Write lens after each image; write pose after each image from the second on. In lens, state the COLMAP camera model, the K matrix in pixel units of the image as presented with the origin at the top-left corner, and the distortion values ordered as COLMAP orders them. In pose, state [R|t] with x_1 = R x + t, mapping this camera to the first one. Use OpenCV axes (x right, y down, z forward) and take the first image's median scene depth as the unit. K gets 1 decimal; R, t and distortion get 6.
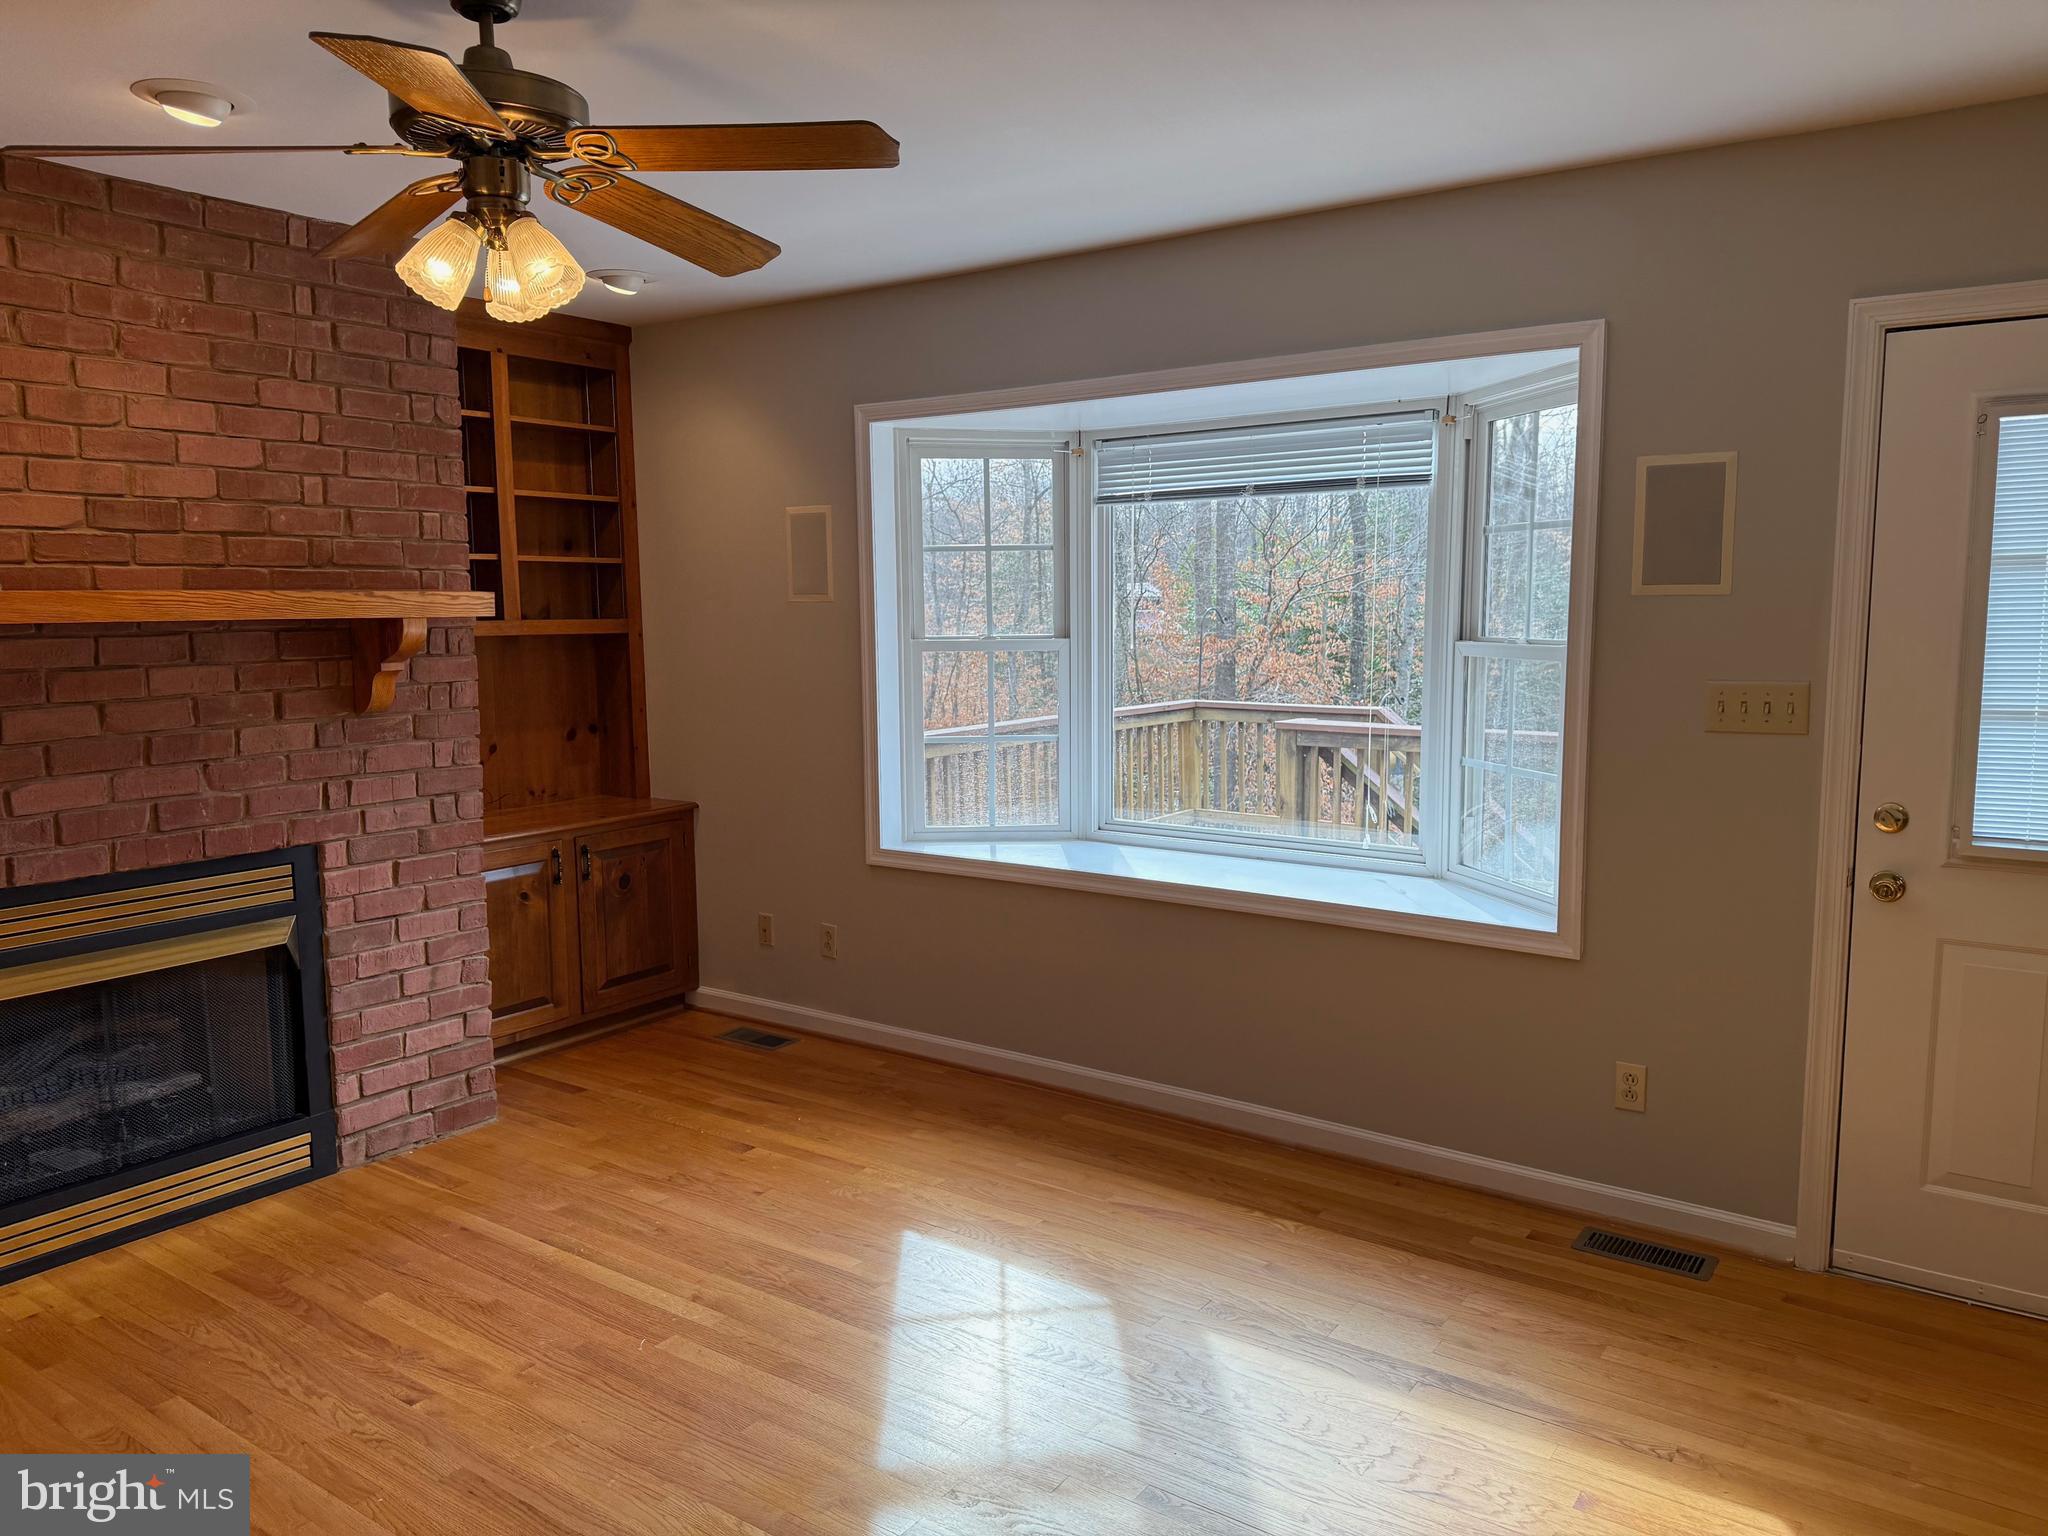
lens RADIAL K [[1438.0, 0, 1014.1], [0, 1438.0, 766.0], [0, 0, 1]] dist [0.070841, -0.080402]
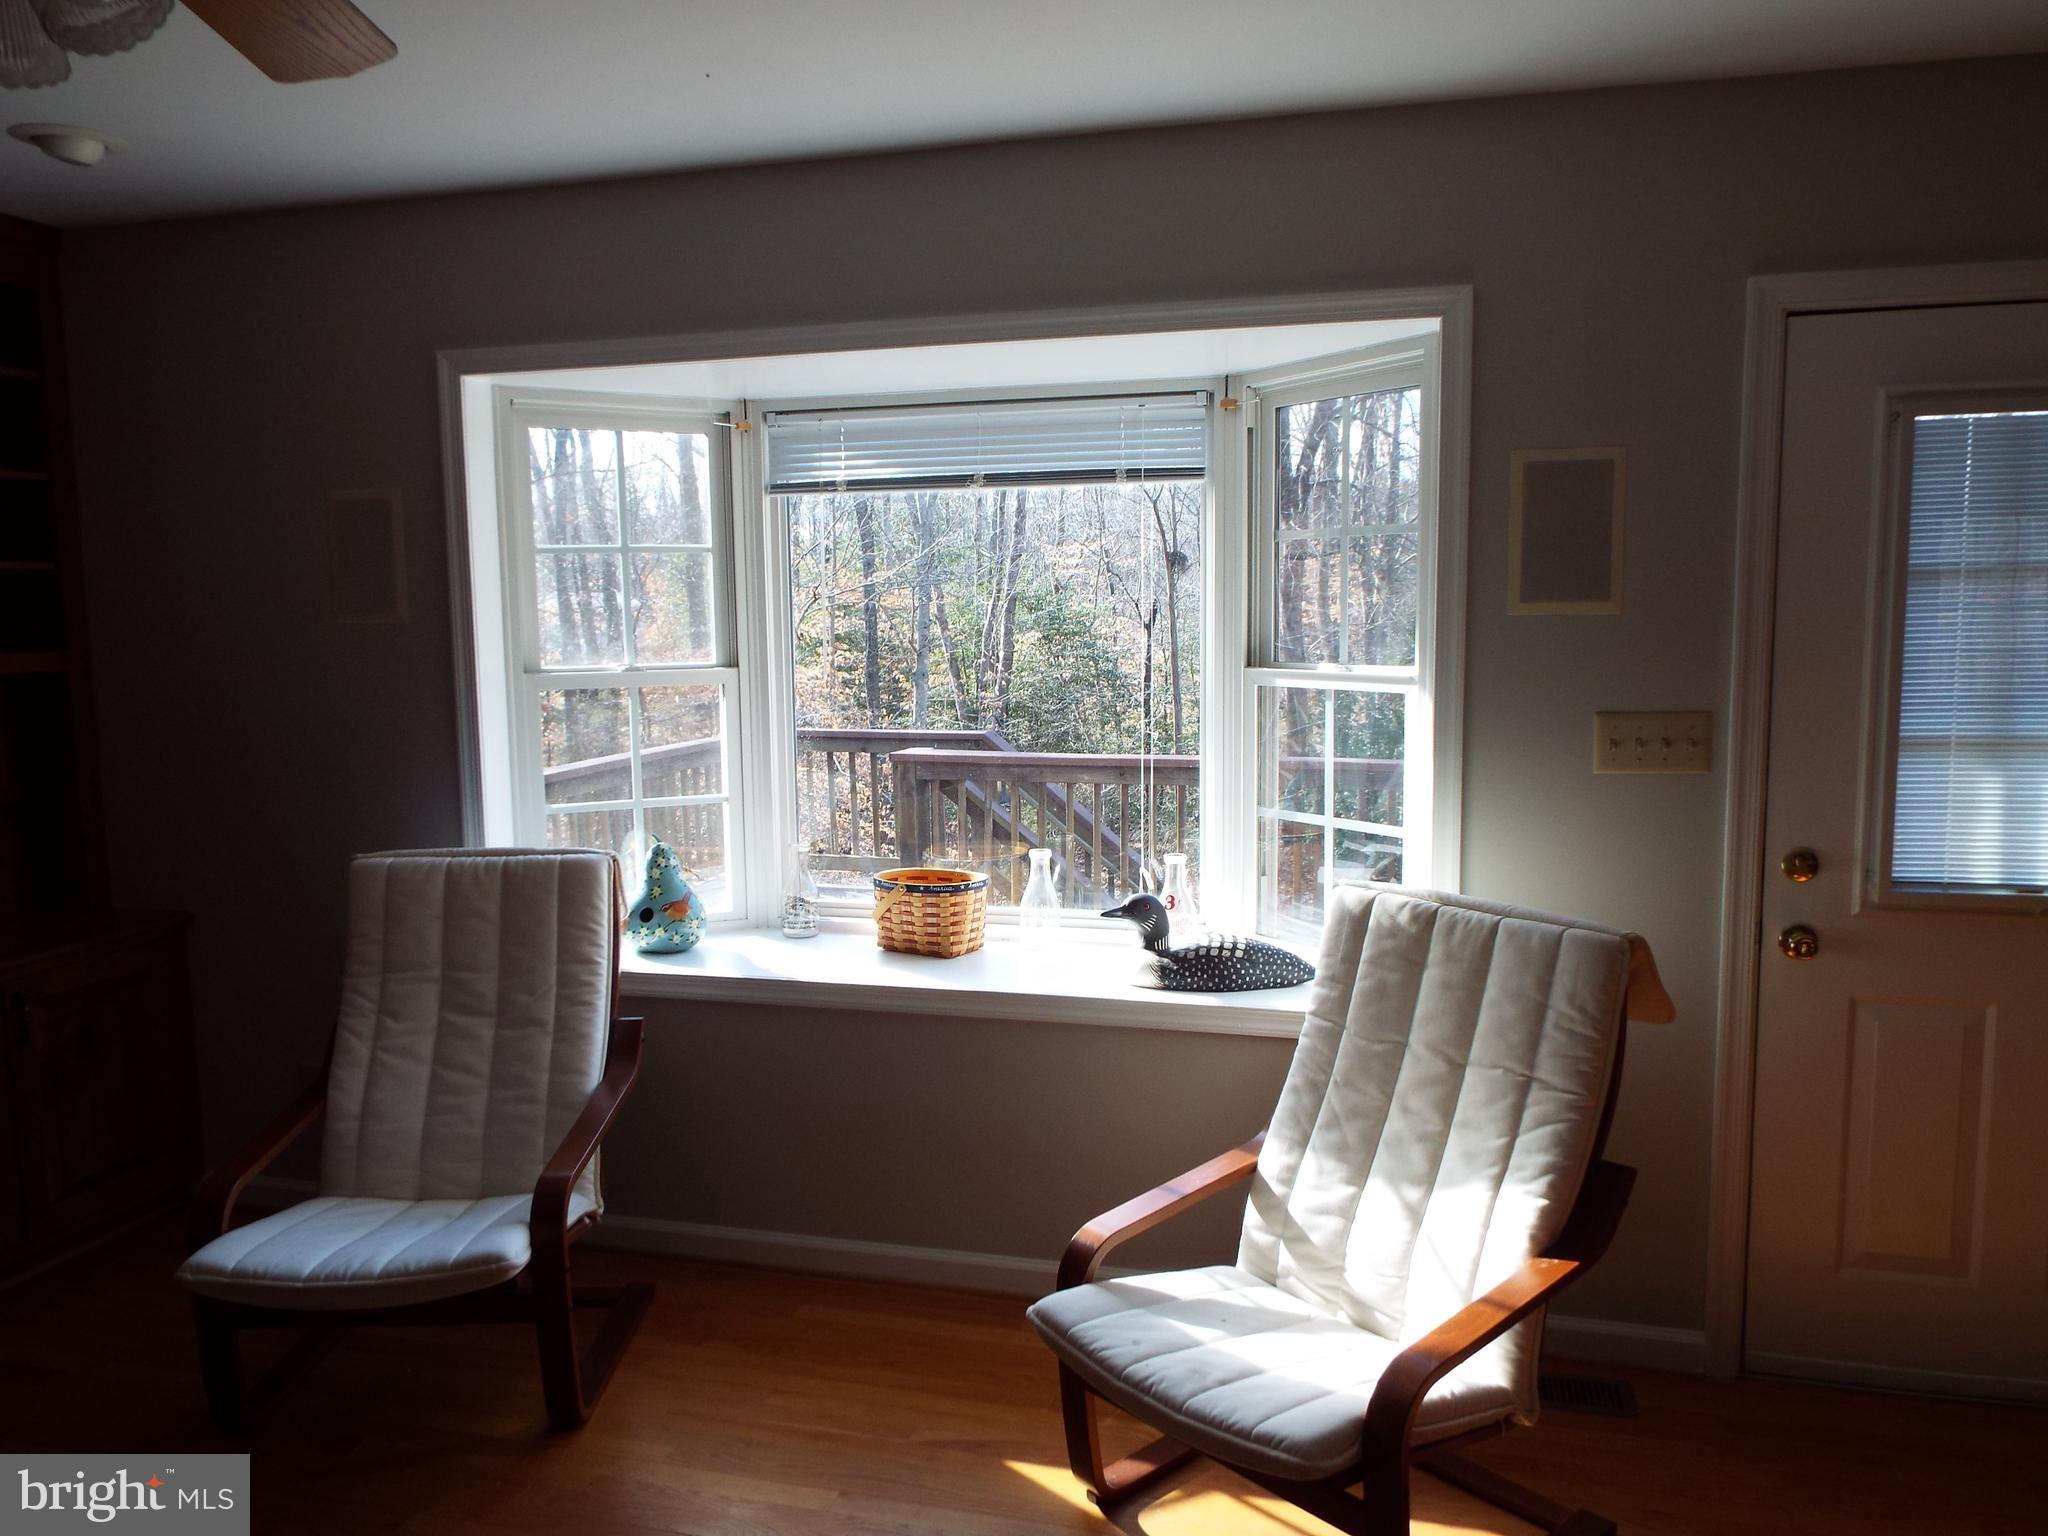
lens RADIAL K [[1540.2, 0, 1024.0], [0, 1540.2, 768.0], [0, 0, 1]] dist [0.010371, 0.014067]
pose [[0.939484, -0.038127, 0.340464, -0.125456], [0.042407, 0.999087, -0.005136, -0.029318], [-0.339958, 0.019263, 0.940243, 0.213538]]
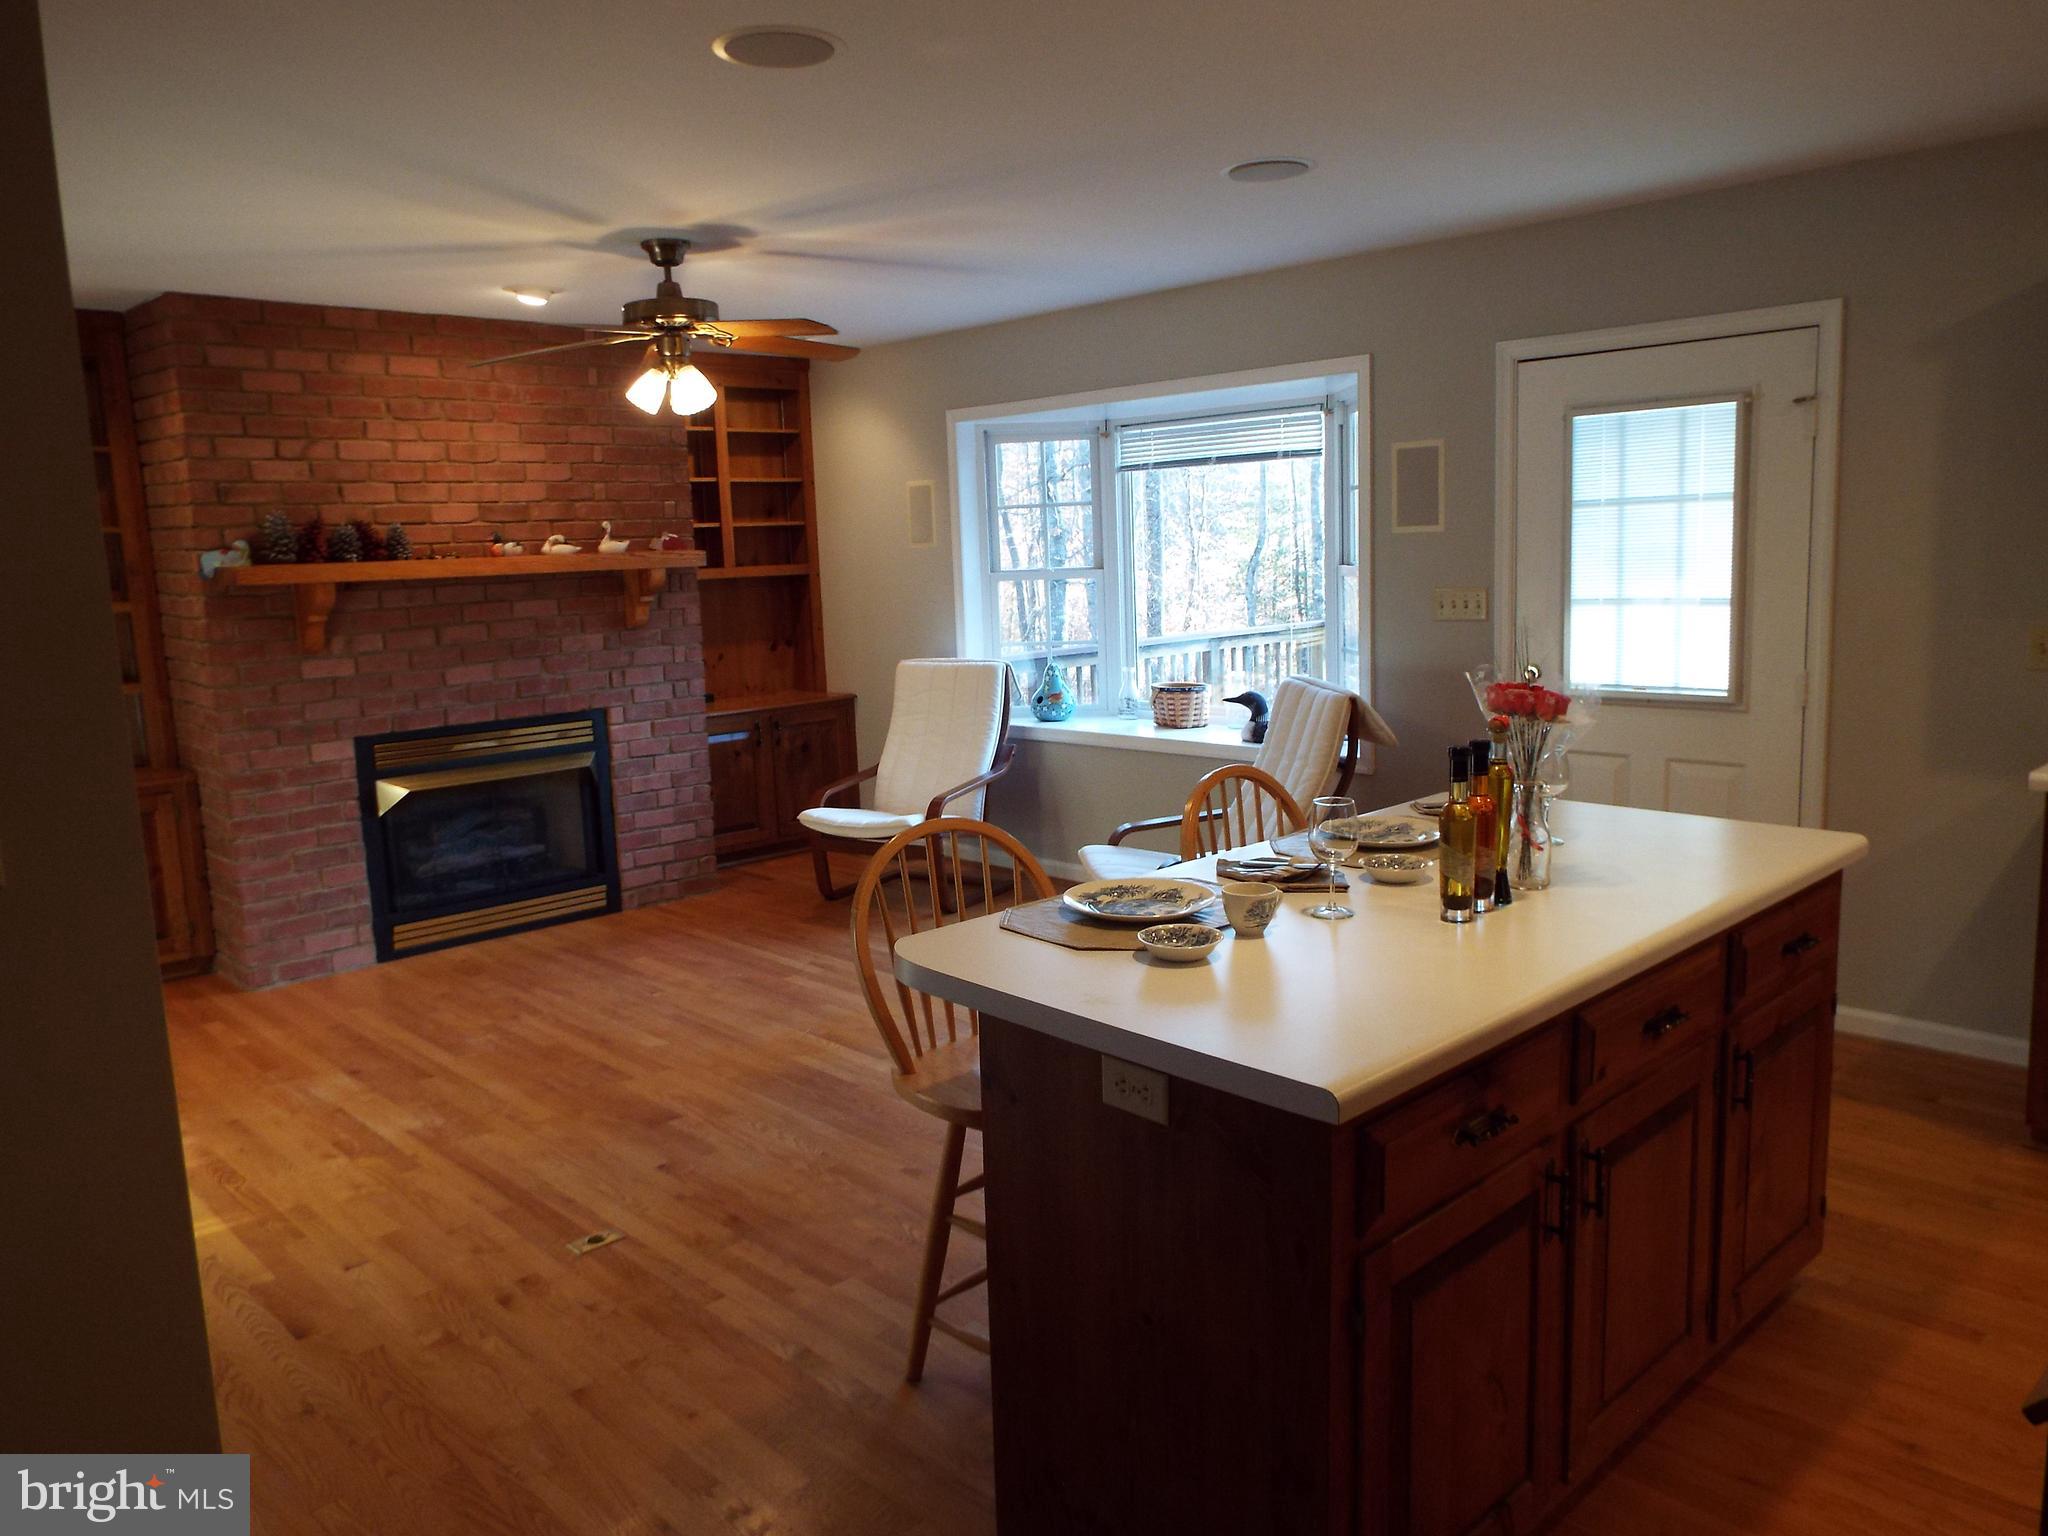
lens RADIAL K [[1508.7, 0, 1015.8], [0, 1508.7, 770.8], [0, 0, 1]] dist [-0.008570, 0.000224]
pose [[0.980127, 0.001451, -0.198364, 0.295344], [0.006455, 0.999210, 0.039203, 0.057733], [0.198264, -0.039704, 0.979344, -0.545593]]
